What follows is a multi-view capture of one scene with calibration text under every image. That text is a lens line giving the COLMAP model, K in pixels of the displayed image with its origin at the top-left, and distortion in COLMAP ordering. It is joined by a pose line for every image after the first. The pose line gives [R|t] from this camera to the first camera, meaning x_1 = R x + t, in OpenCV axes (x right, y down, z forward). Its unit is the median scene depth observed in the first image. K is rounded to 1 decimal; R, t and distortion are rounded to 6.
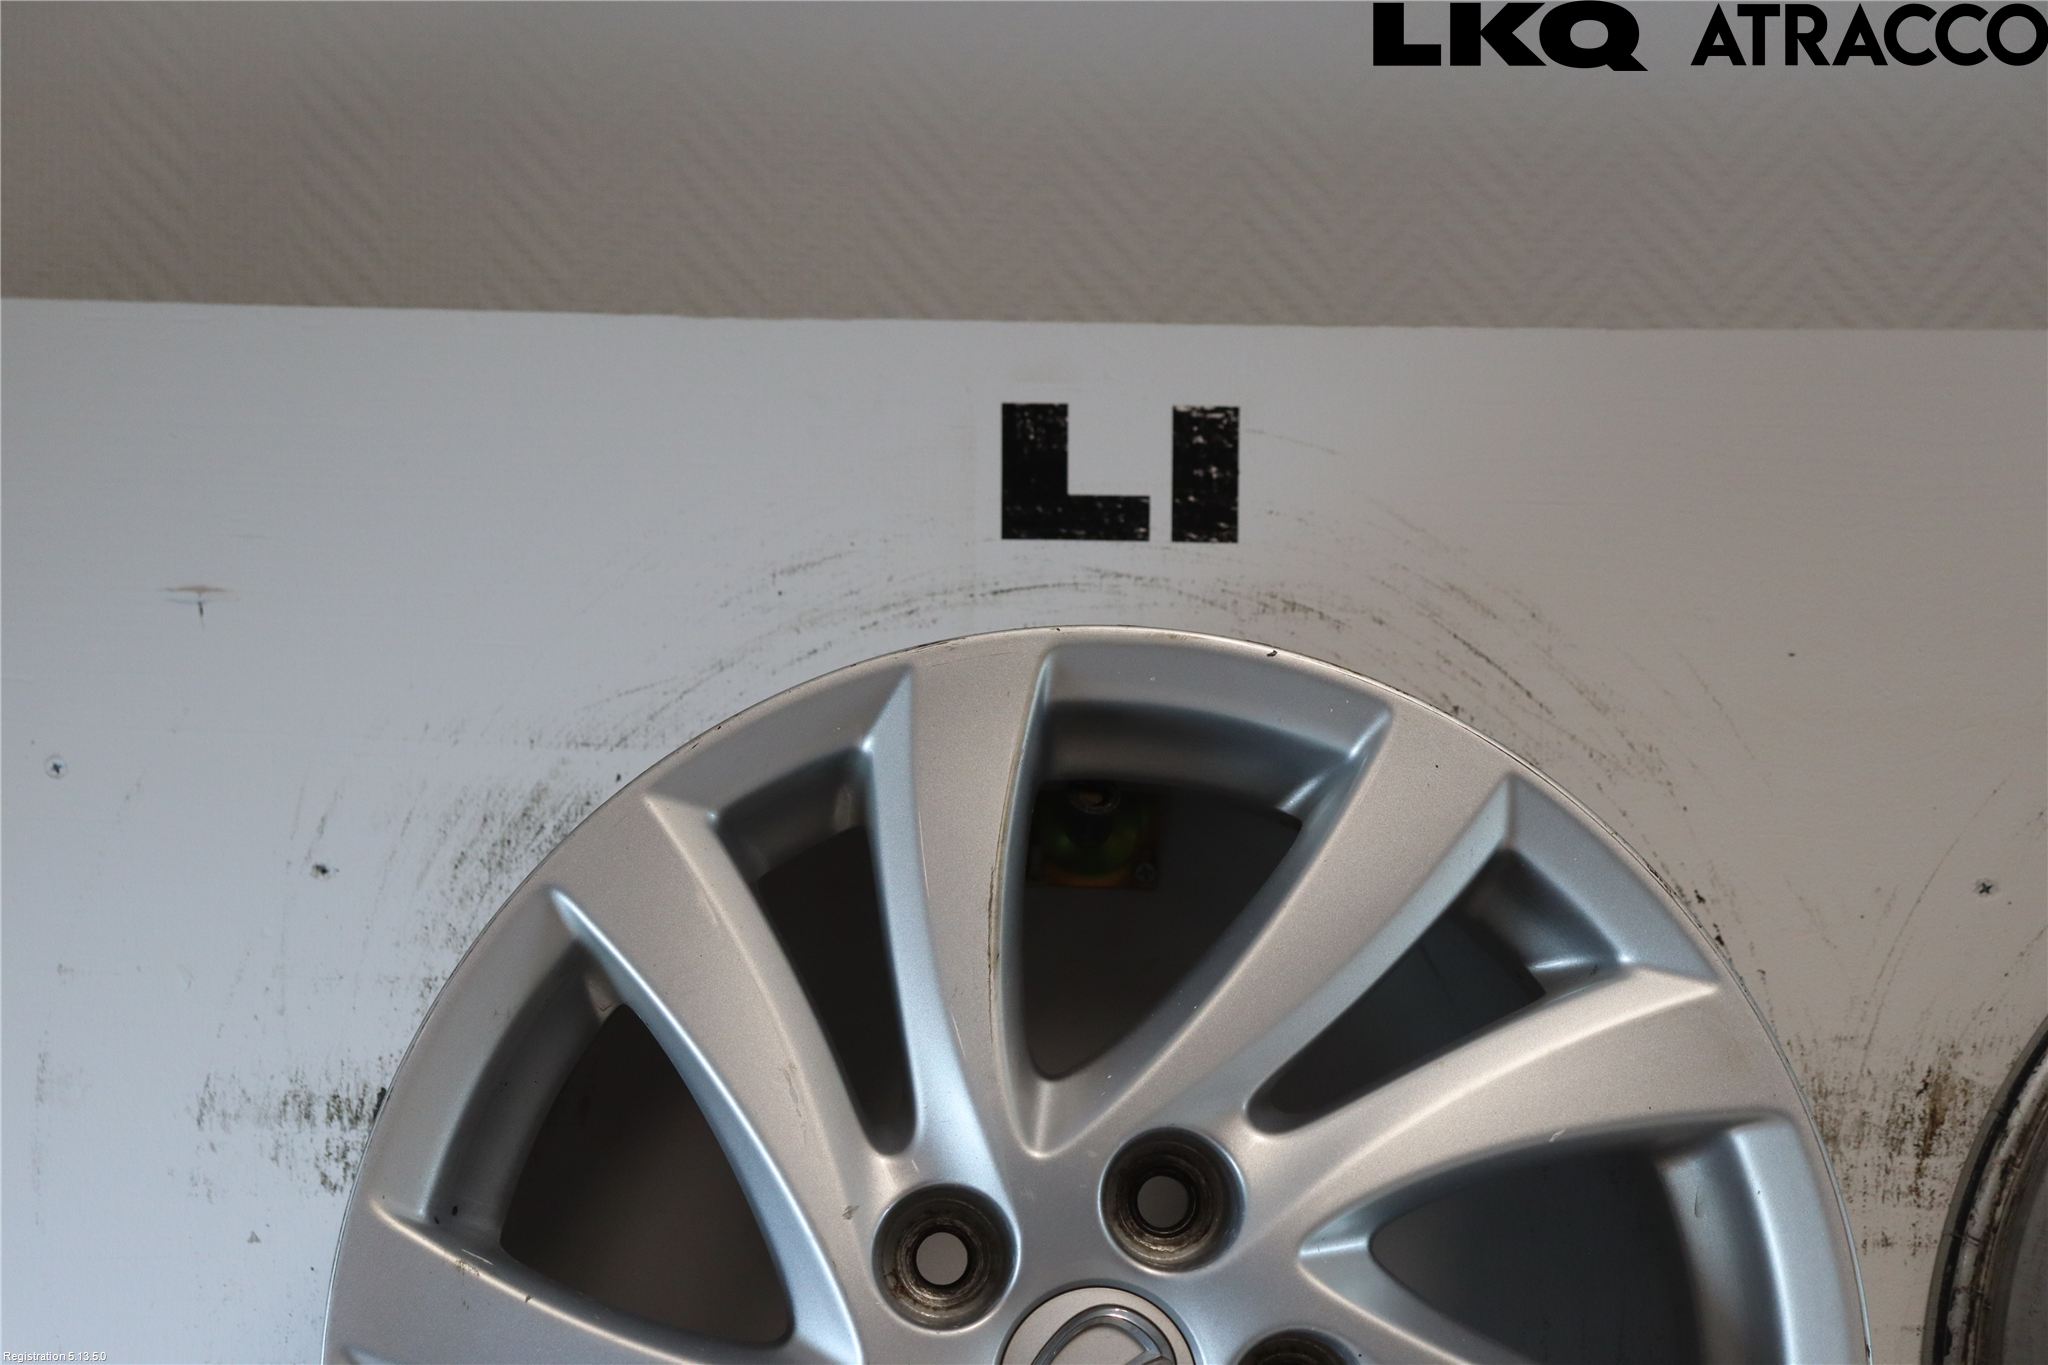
lens RADIAL K [[5002.9, 0, 1014.5], [0, 5002.9, 686.0], [0, 0, 1]] dist [0.450065, 0.000000]
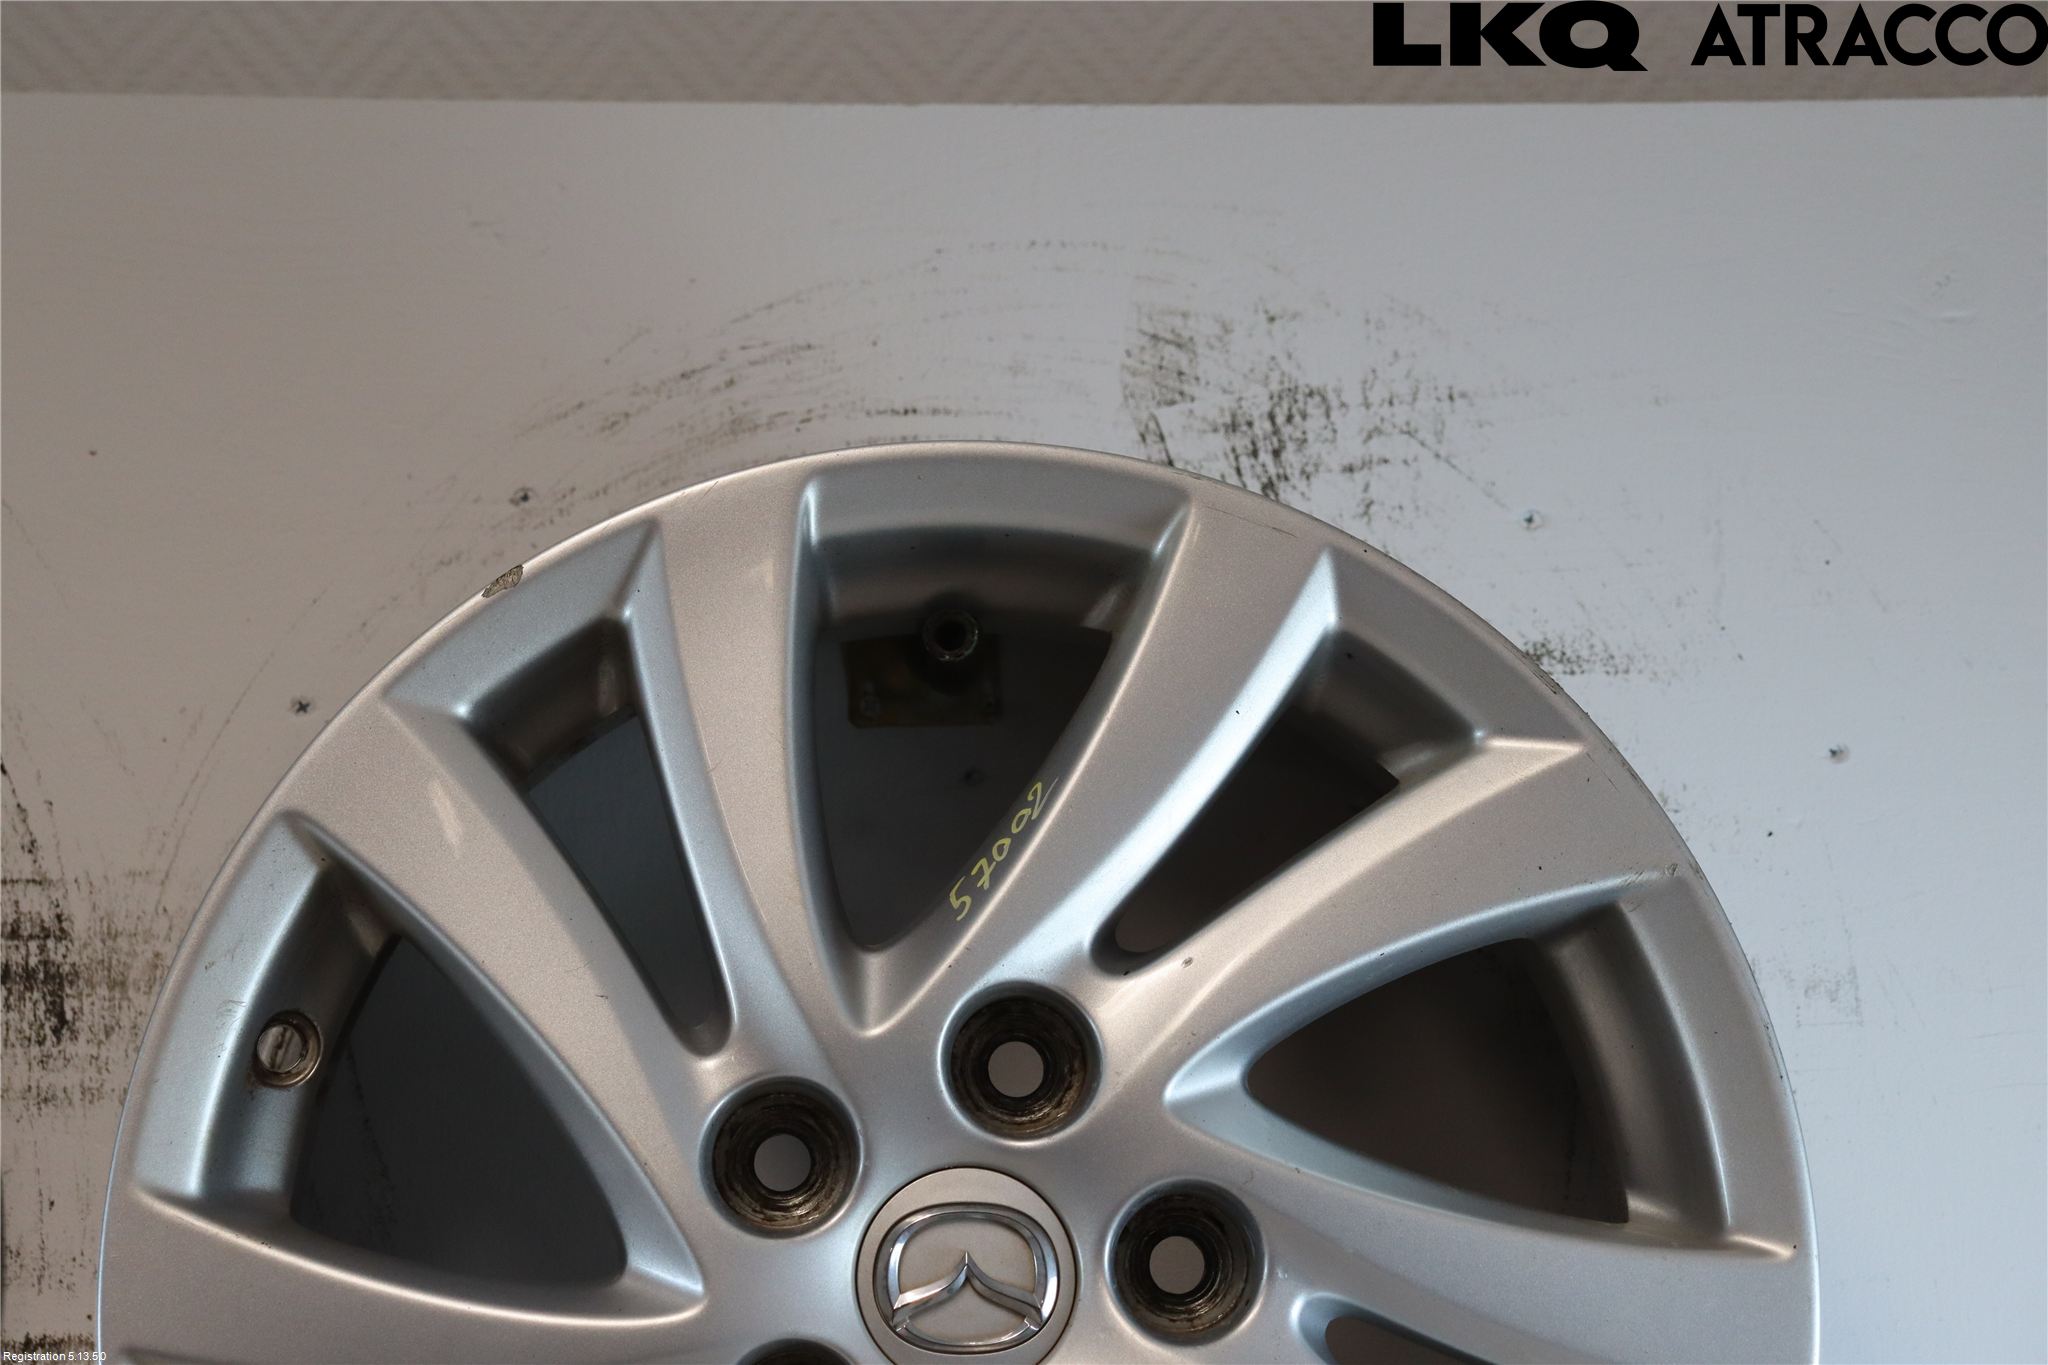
lens RADIAL K [[5002.9, 0, 1019.2], [0, 5002.9, 687.6], [0, 0, 1]] dist [0.450065, 0.000000]
pose [[0.999861, -0.014069, 0.008958, 0.313715], [0.014099, 0.999895, -0.003209, 0.041358], [-0.008912, 0.003335, 0.999955, 0.091229]]
